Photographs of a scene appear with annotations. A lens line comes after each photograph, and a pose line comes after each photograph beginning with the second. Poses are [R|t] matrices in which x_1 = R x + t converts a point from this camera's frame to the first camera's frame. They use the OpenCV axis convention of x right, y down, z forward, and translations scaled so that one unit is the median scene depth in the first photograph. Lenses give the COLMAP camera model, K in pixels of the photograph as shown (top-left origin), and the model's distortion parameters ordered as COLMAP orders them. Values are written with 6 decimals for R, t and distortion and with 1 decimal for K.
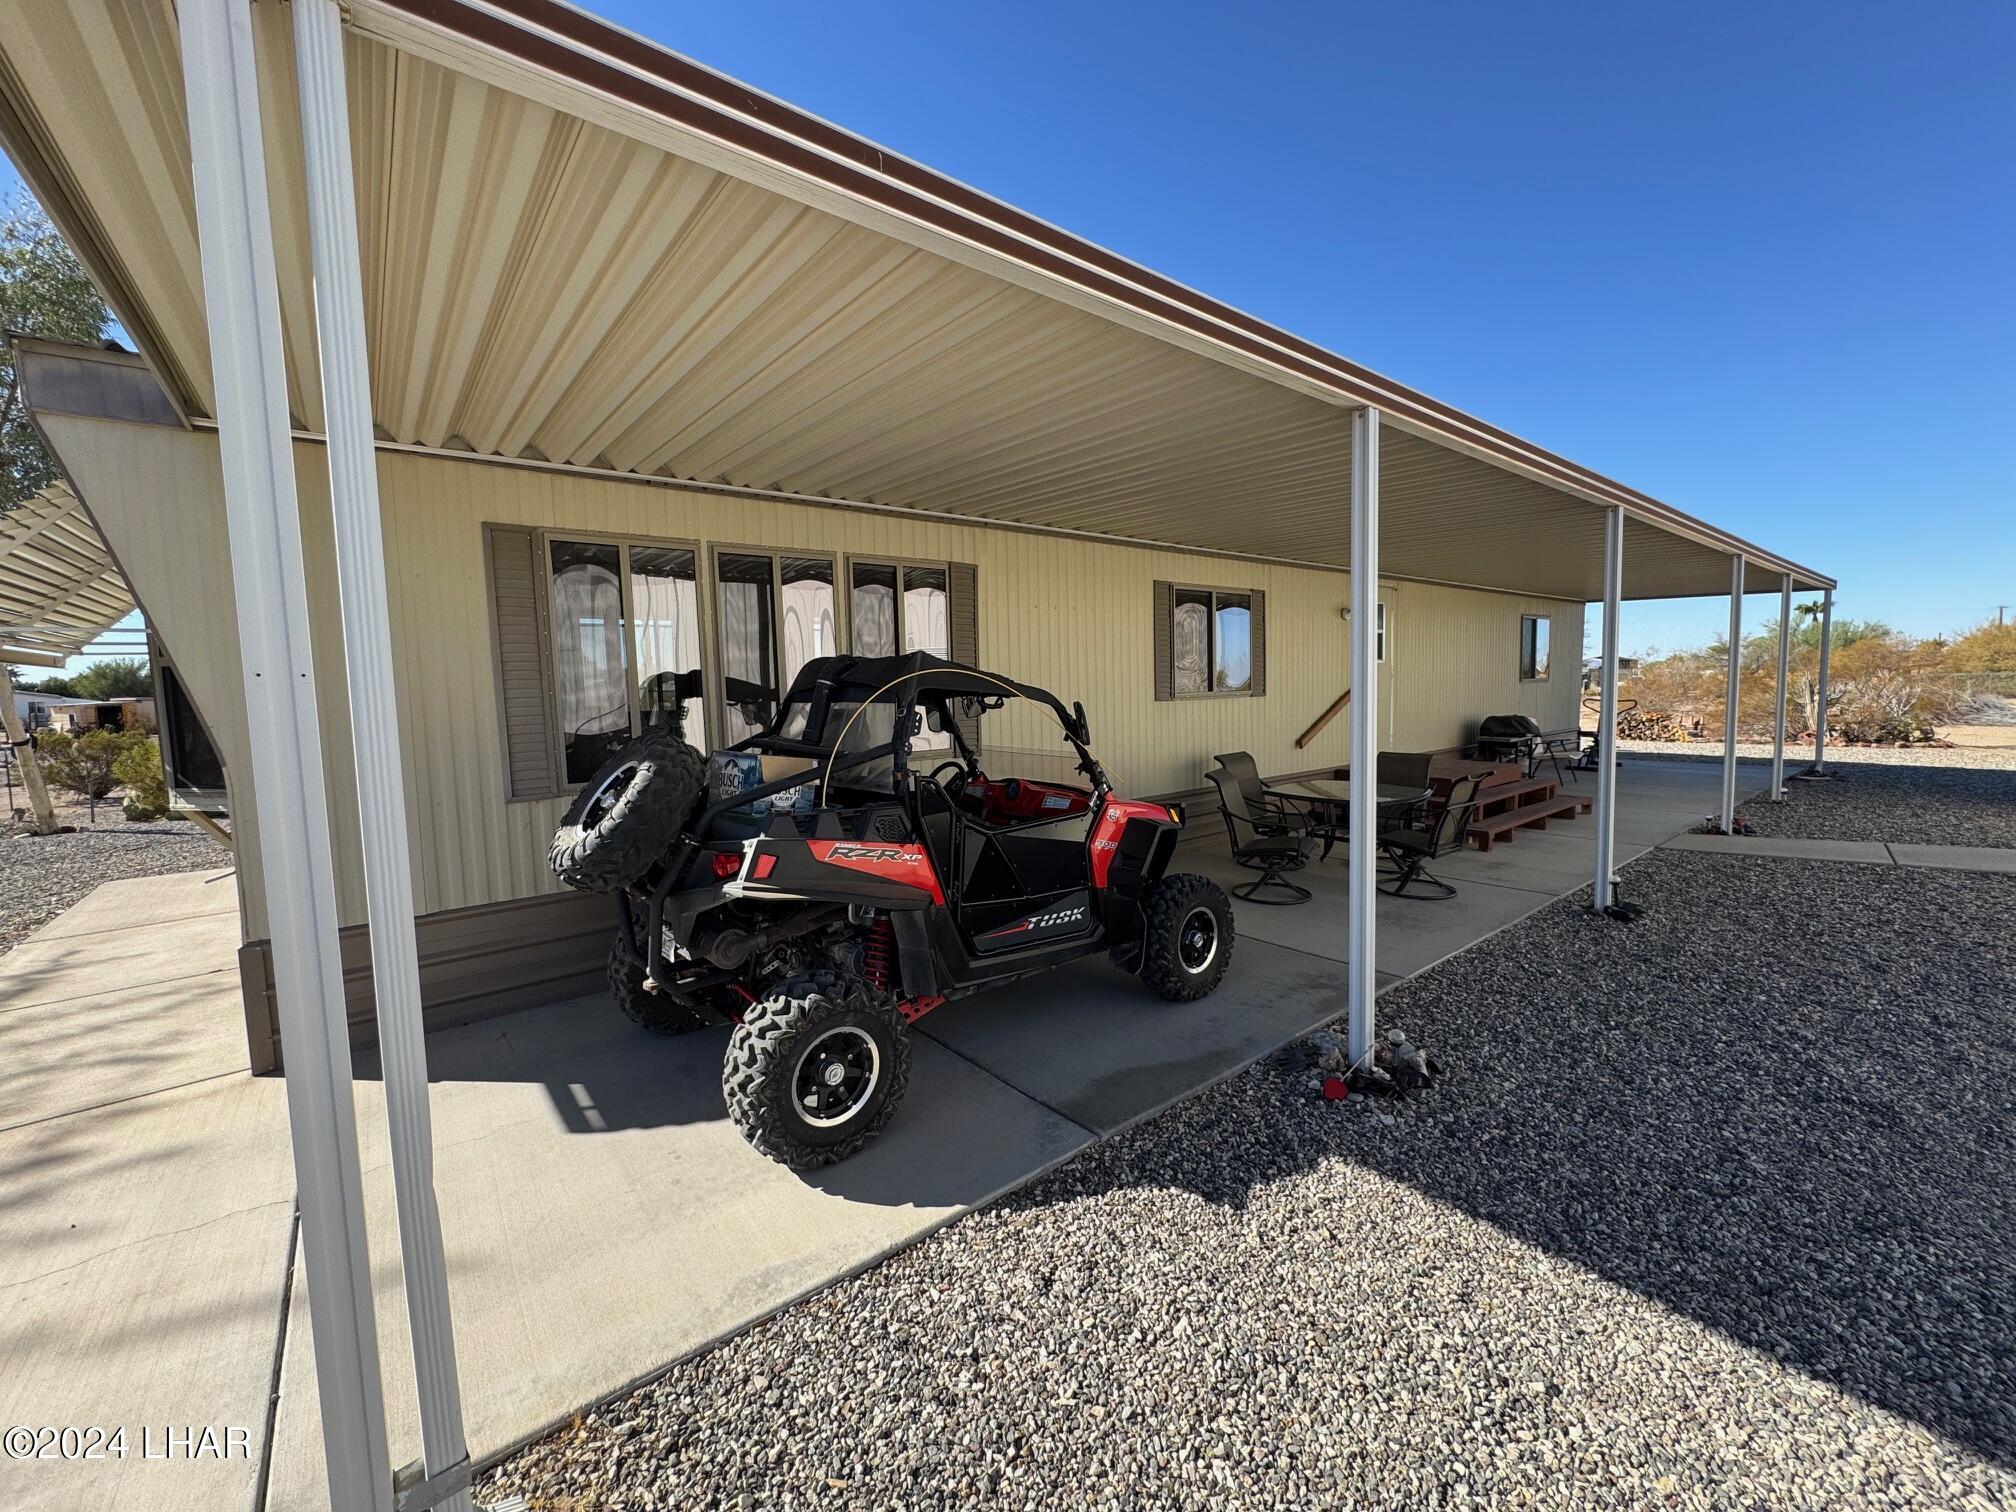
lens RADIAL K [[808.5, 0, 1008.0], [0, 808.5, 756.0], [0, 0, 1]] dist [-0.006447, 0.000601]
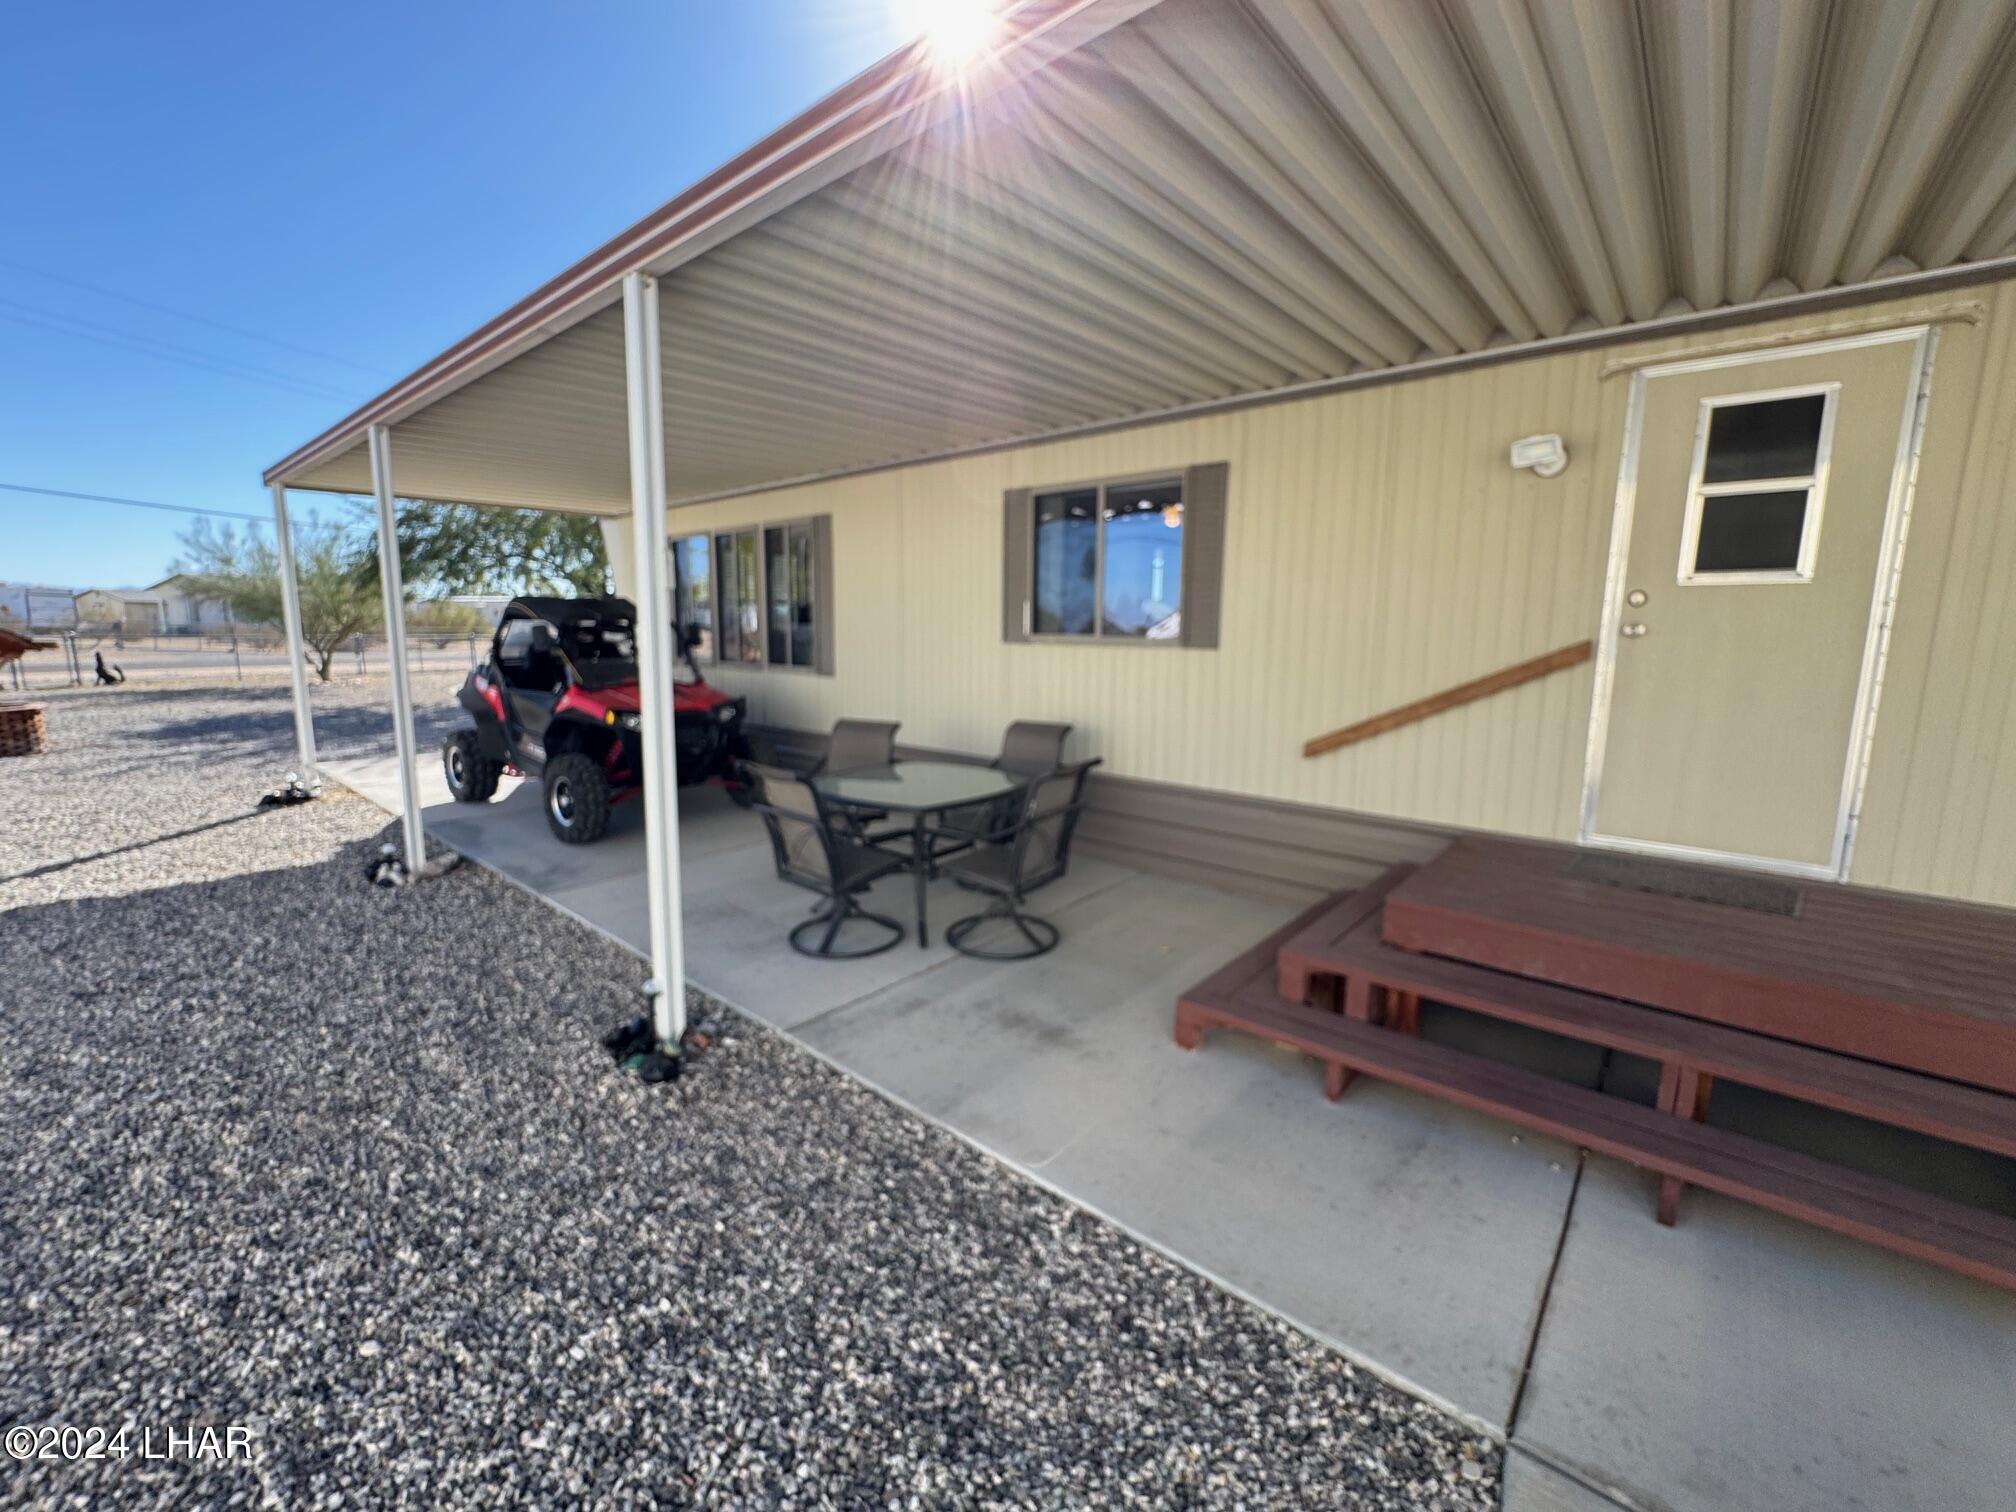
lens RADIAL K [[808.5, 0, 1008.0], [0, 808.5, 756.0], [0, 0, 1]] dist [-0.006447, 0.000601]
pose [[0.176911, 0.205791, -0.962472, 1.421569], [-0.103230, 0.976383, 0.189791, -0.154523], [0.978798, 0.065780, 0.193977, 1.193469]]
